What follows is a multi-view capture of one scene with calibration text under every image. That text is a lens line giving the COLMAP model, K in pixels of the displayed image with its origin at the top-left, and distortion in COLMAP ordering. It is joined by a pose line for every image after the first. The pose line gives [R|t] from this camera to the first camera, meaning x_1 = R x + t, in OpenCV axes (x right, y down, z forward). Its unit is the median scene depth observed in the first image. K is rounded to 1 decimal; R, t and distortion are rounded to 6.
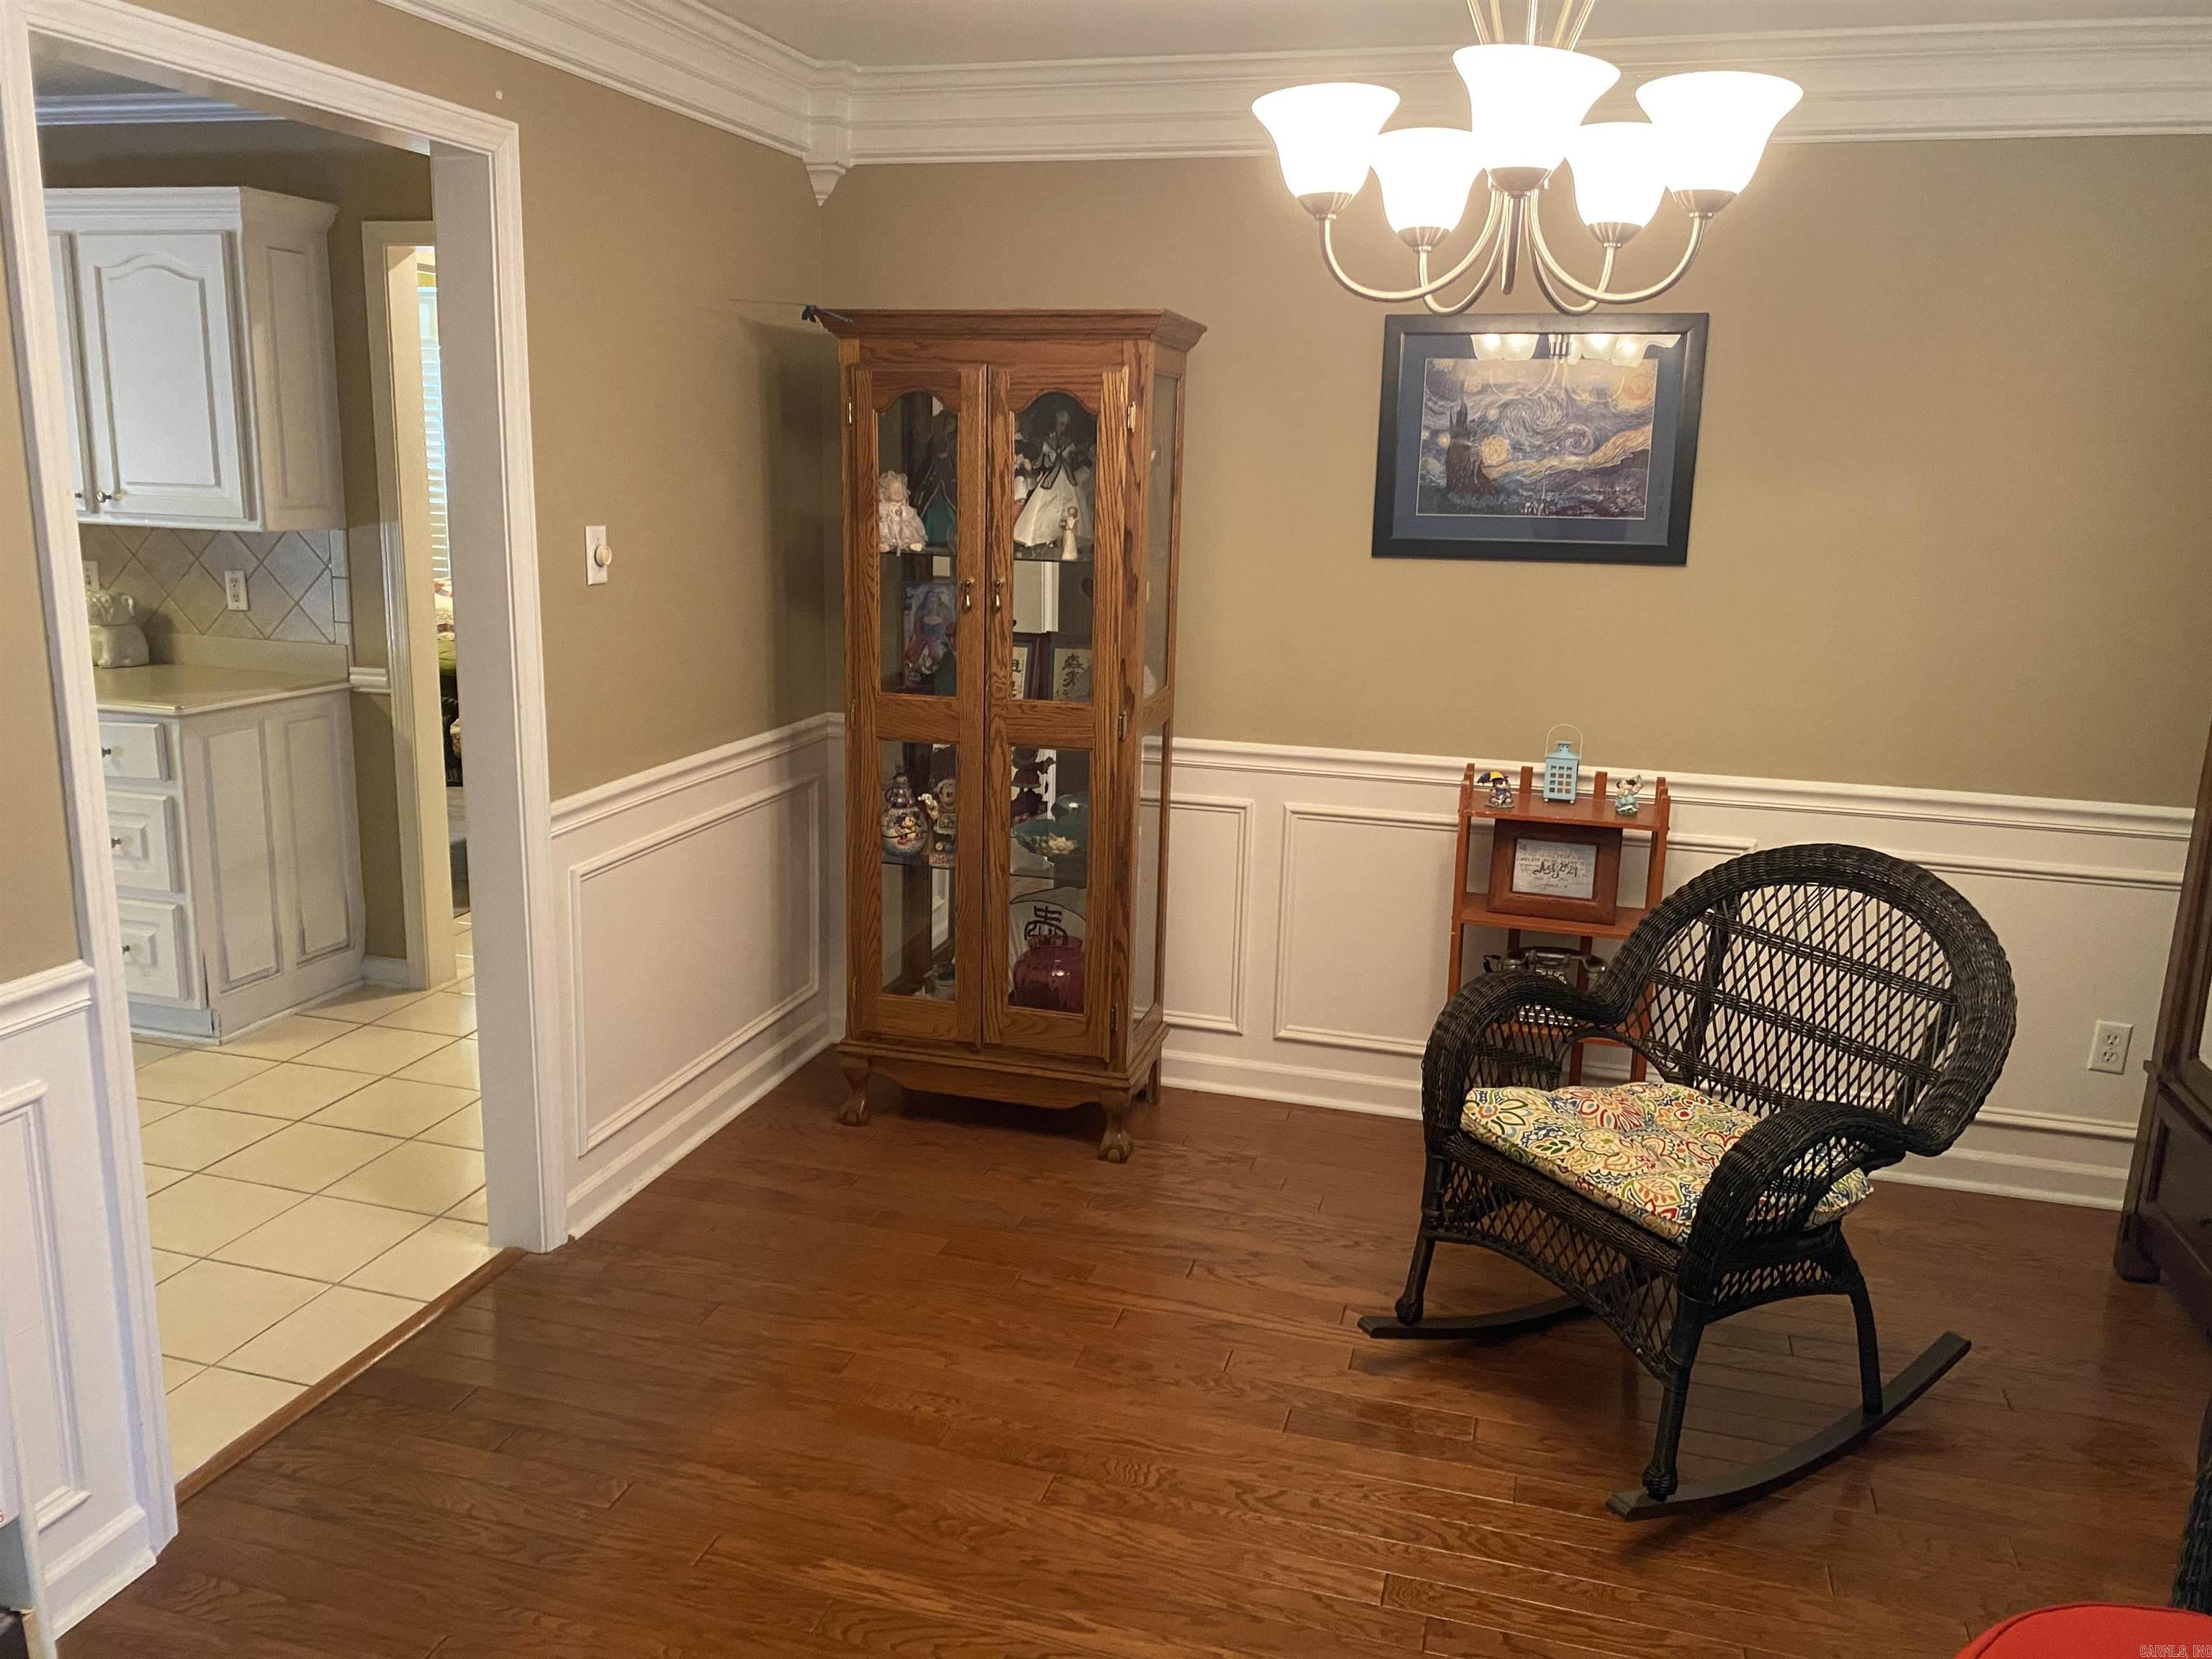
lens RADIAL K [[1679.3, 0, 1103.1], [0, 1679.3, 831.7], [0, 0, 1]] dist [0.025404, -0.031750]
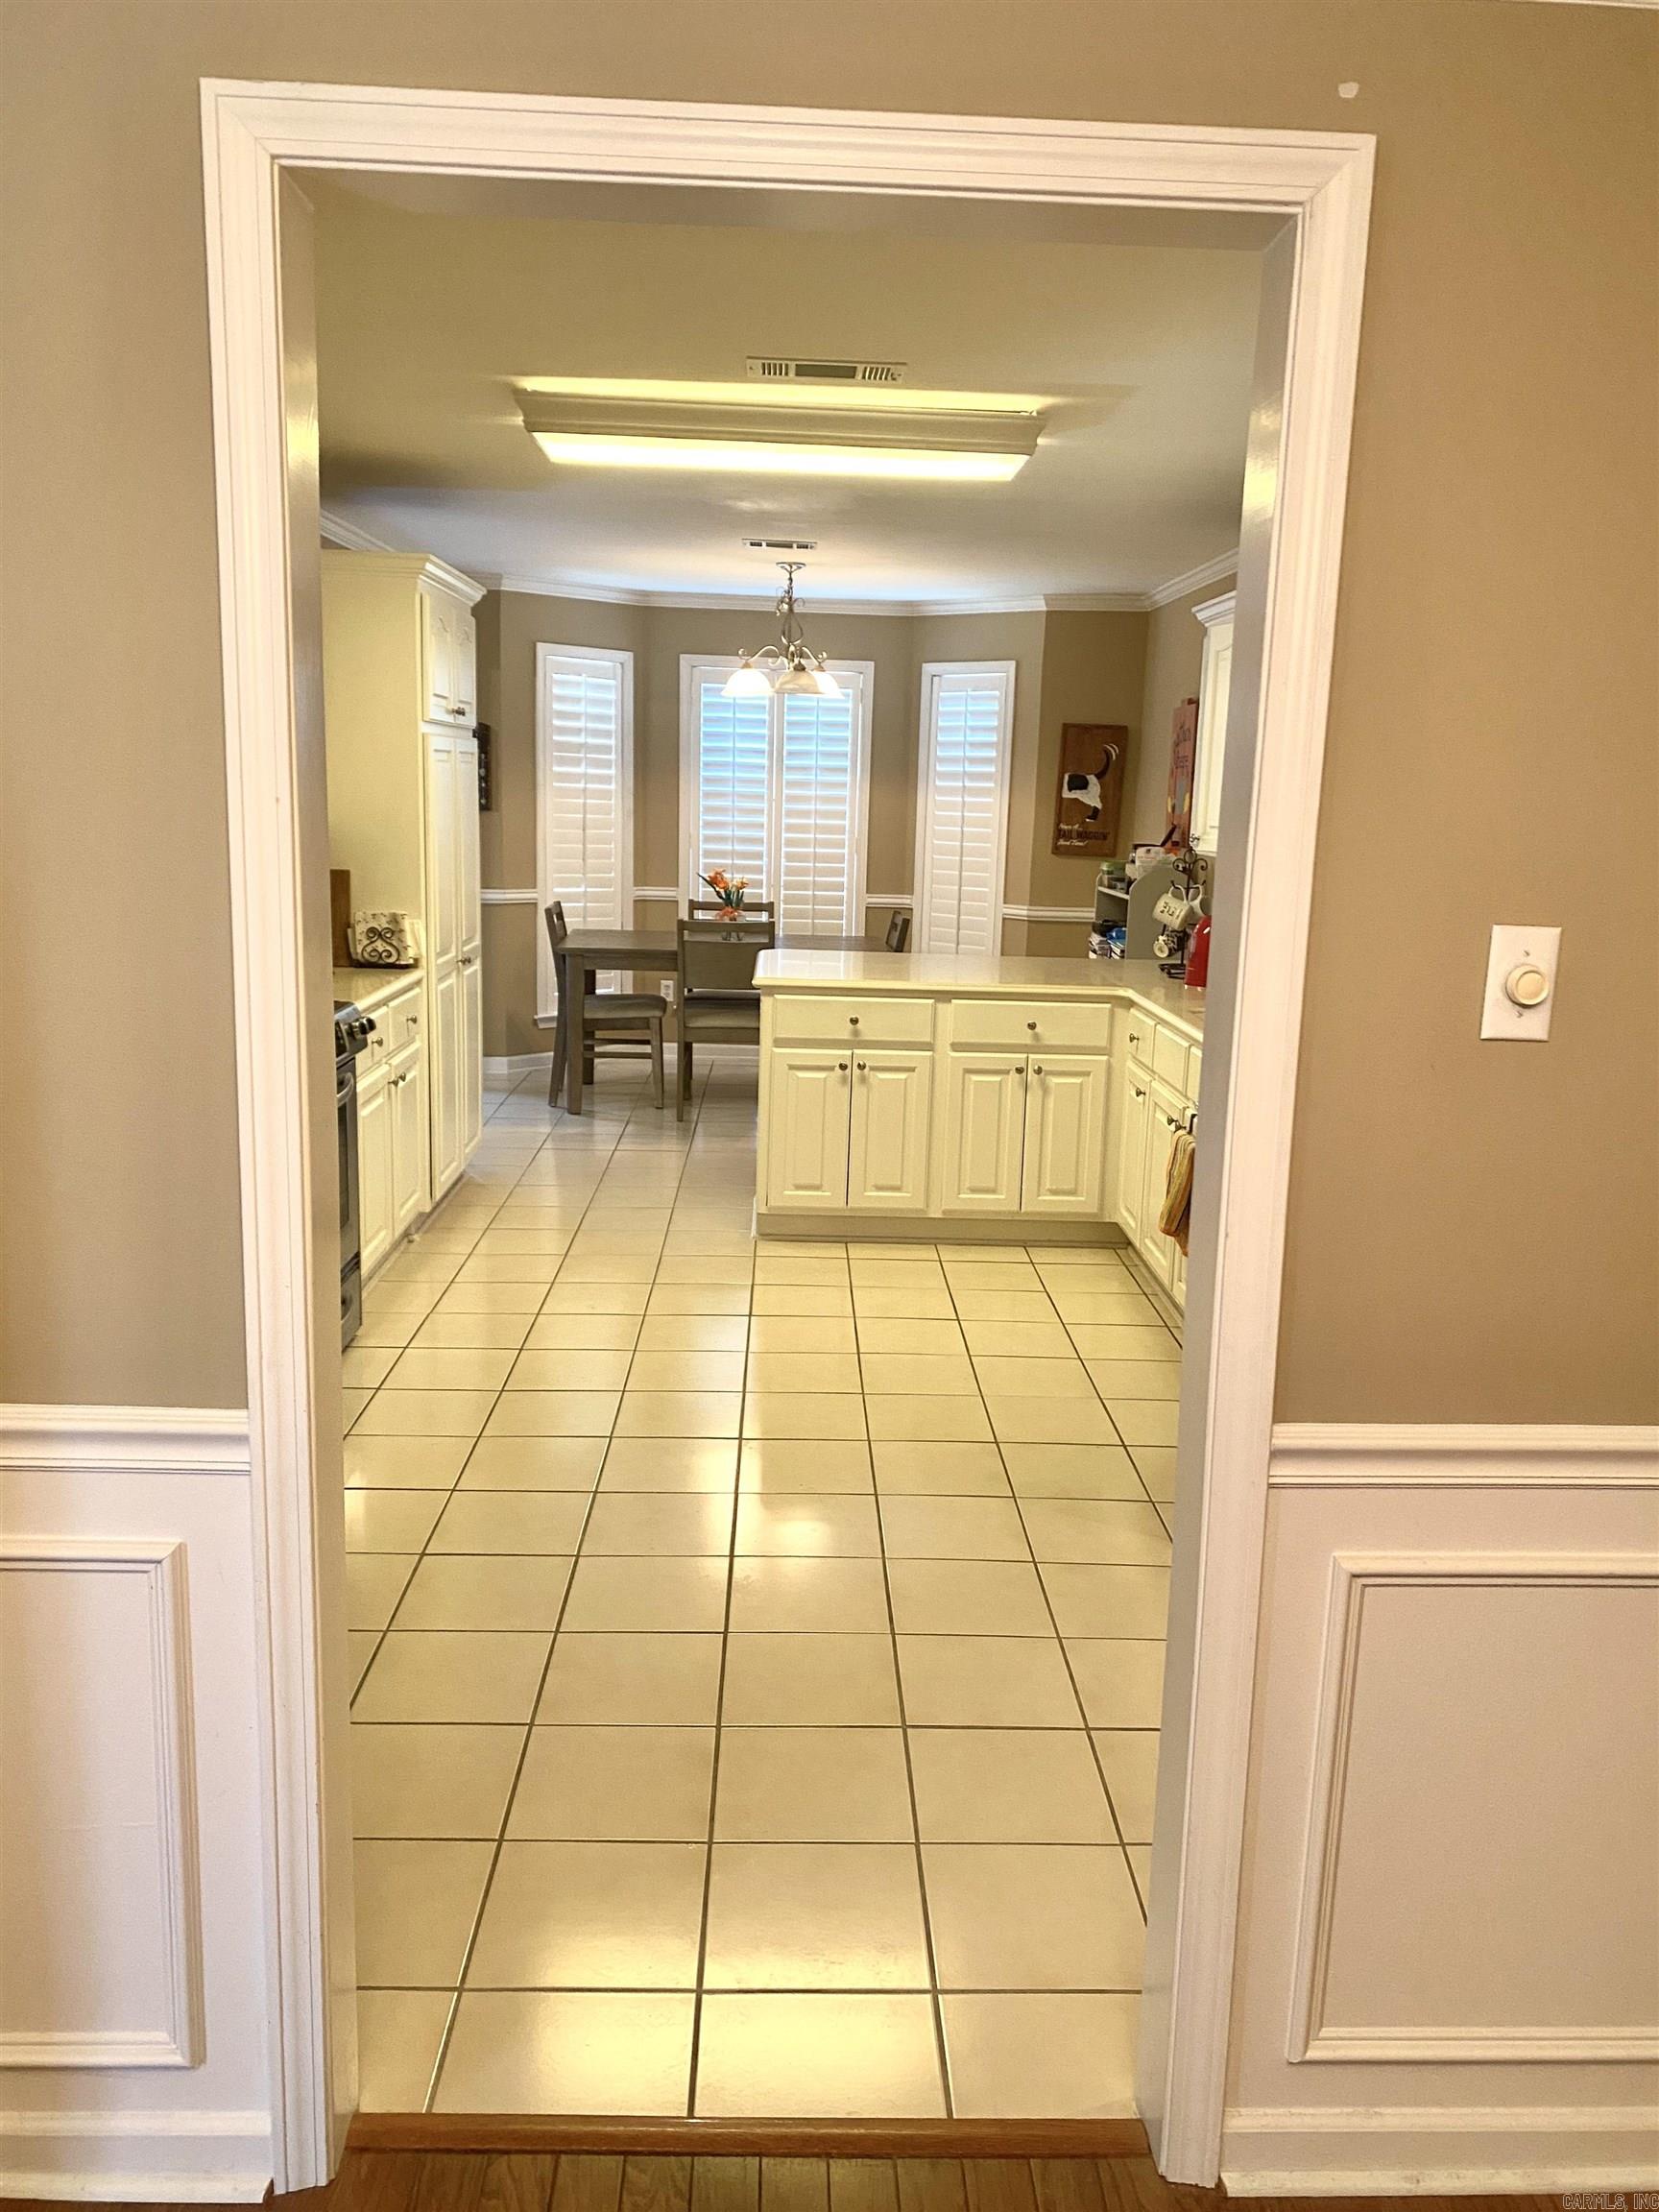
lens RADIAL K [[1679.3, 0, 807.8], [0, 1679.3, 1147.4], [0, 0, 1]] dist [0.025404, -0.031750]
pose [[0.293476, 0.160593, -0.942381, 0.117489], [-0.227152, 0.969270, 0.094435, -0.115450], [0.928587, 0.186349, 0.320936, 0.643907]]
